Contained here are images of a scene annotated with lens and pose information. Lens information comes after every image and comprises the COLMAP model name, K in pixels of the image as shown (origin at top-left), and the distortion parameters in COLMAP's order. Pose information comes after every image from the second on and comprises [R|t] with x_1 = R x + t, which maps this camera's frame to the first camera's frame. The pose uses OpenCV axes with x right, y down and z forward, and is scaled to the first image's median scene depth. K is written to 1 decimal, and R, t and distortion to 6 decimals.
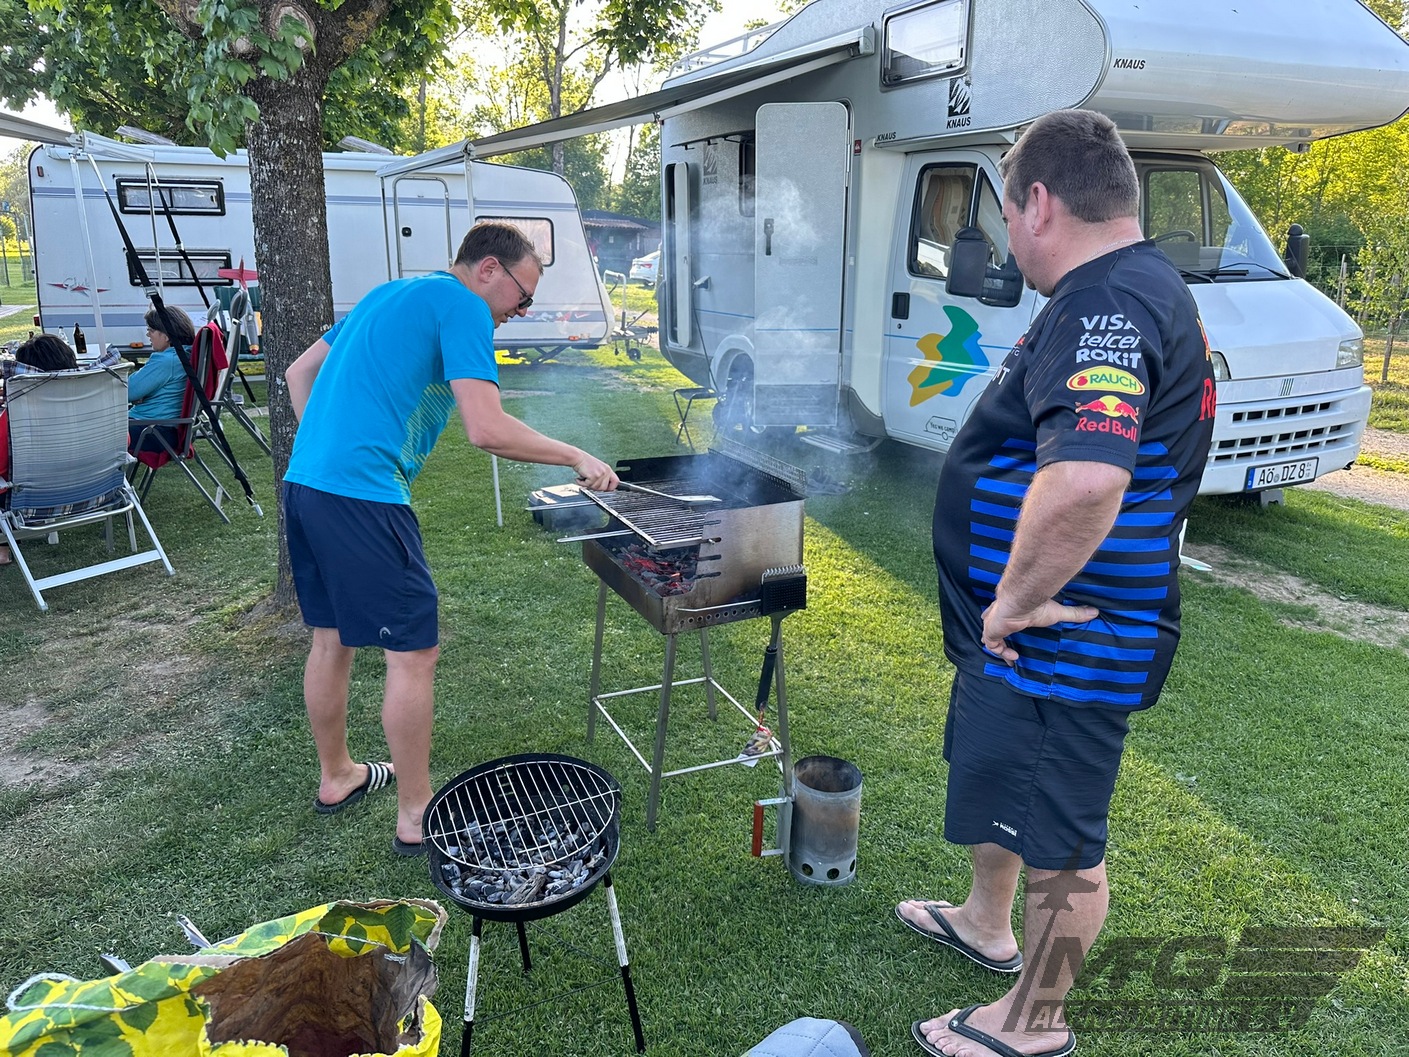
lens RADIAL K [[1031.9, 0, 702.4], [0, 1031.9, 545.3], [0, 0, 1]] dist [0.007593, -0.000715]
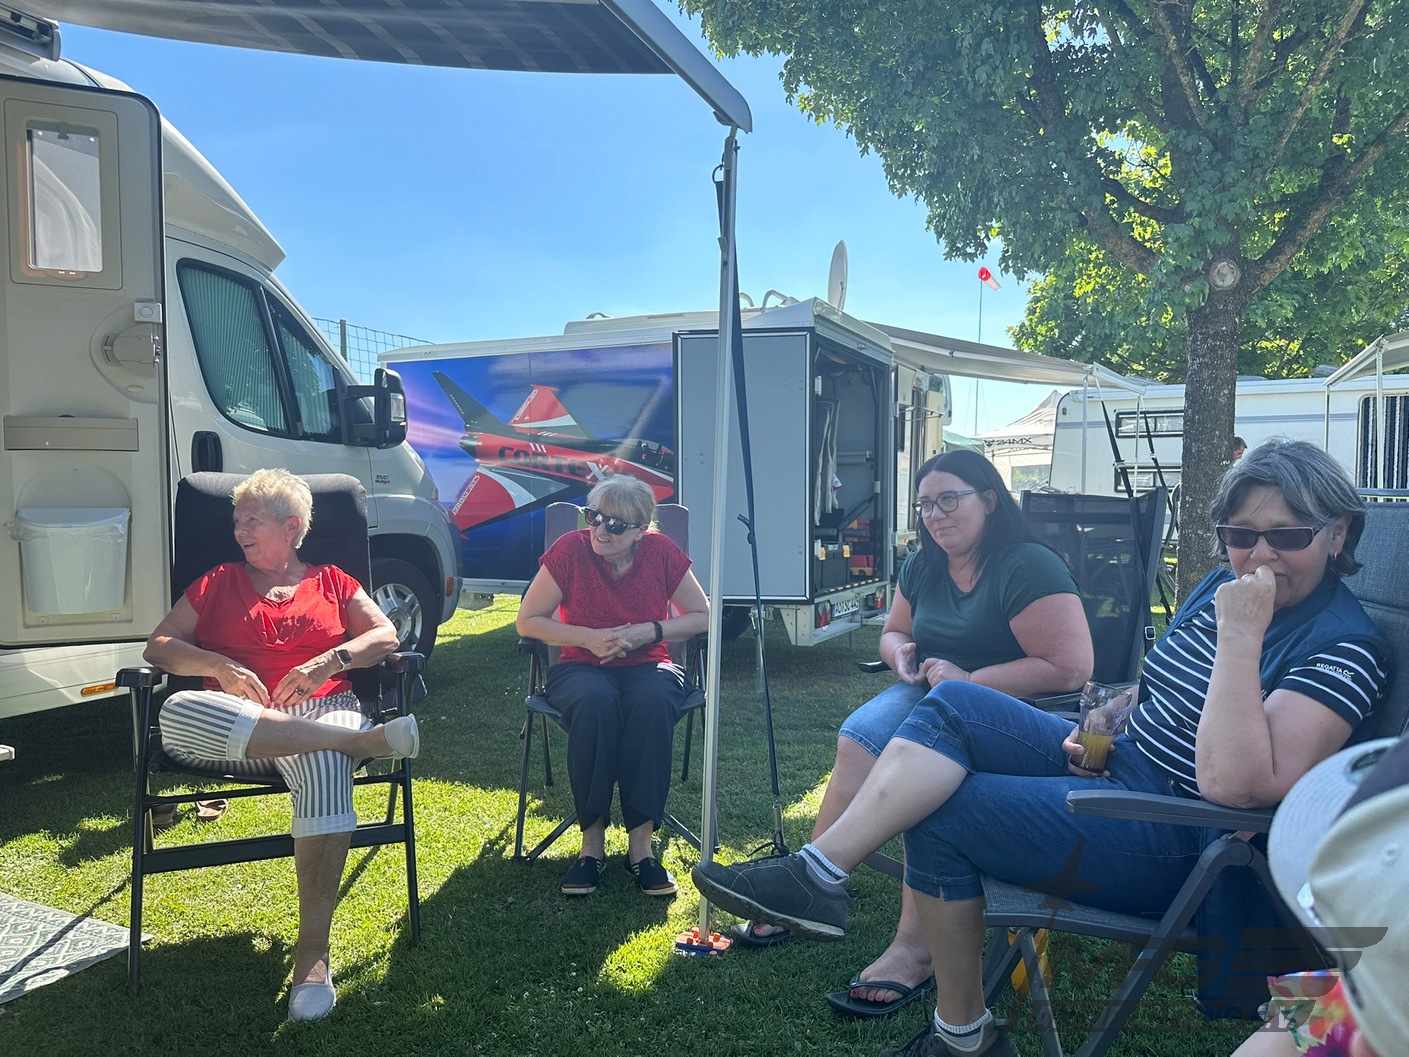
lens RADIAL K [[1008.8, 0, 705.2], [0, 1008.8, 546.7], [0, 0, 1]] dist [0.062452, -0.095283]
pose [[0.635543, 0.027309, -0.771582, 0.177793], [-0.203912, 0.969826, -0.133635, 0.155358], [0.744651, 0.242266, 0.621935, -0.259843]]
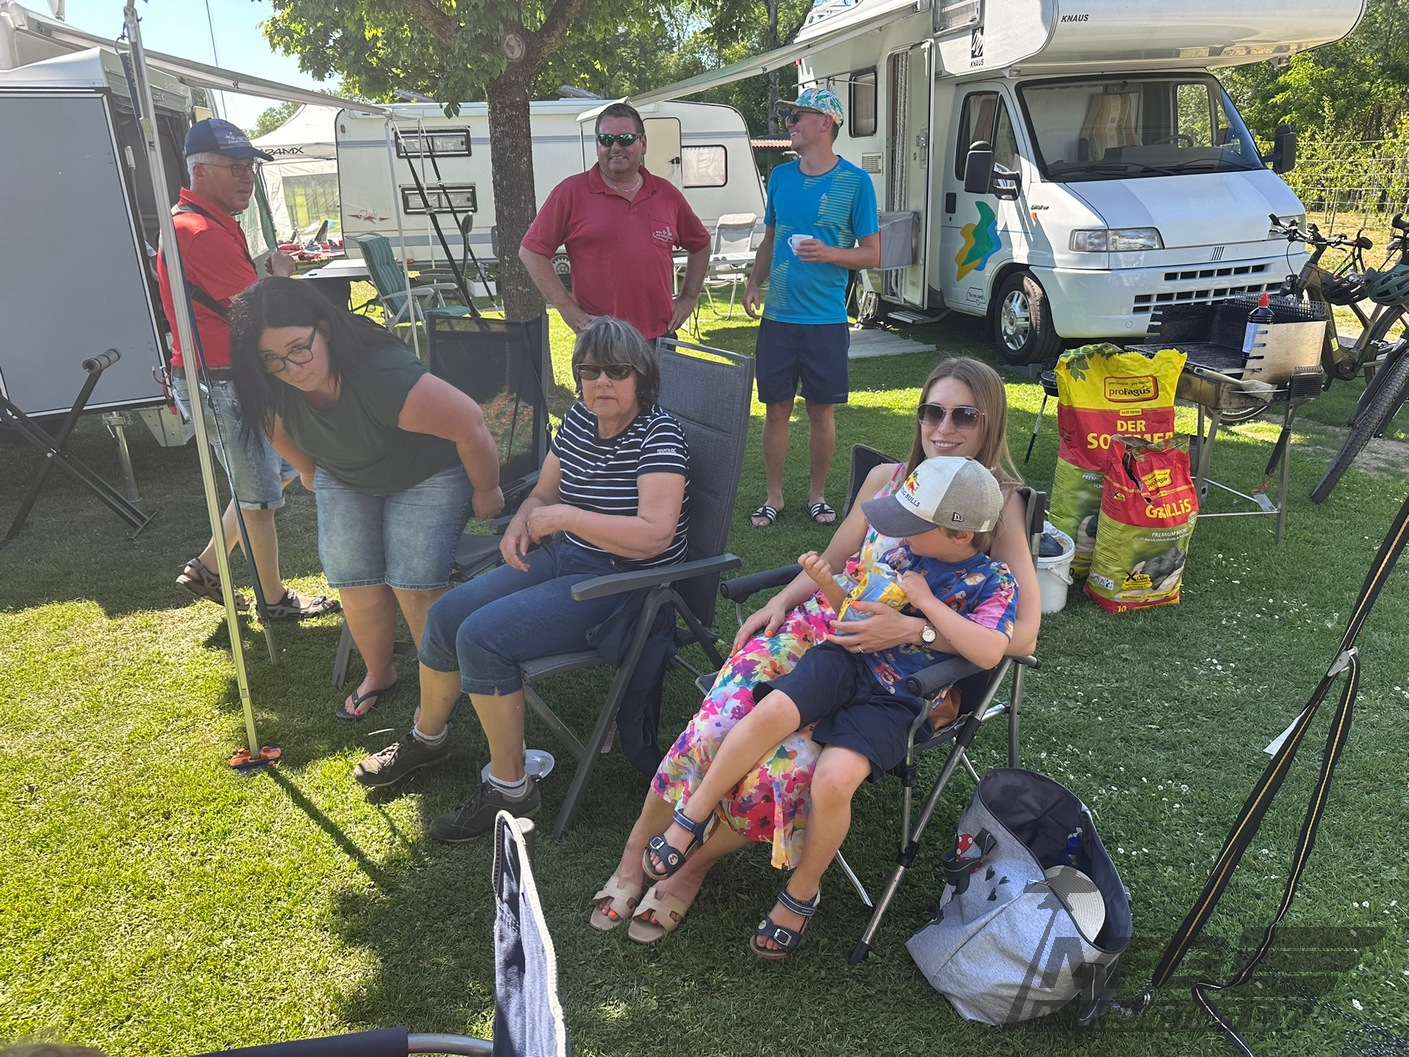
lens RADIAL K [[1005.8, 0, 702.3], [0, 1005.8, 542.5], [0, 0, 1]] dist [0.053762, -0.102247]
pose [[0.978889, 0.030743, -0.202066, 0.163686], [-0.015993, 0.997113, 0.074227, 0.114427], [0.203765, -0.069429, 0.976555, -0.376524]]
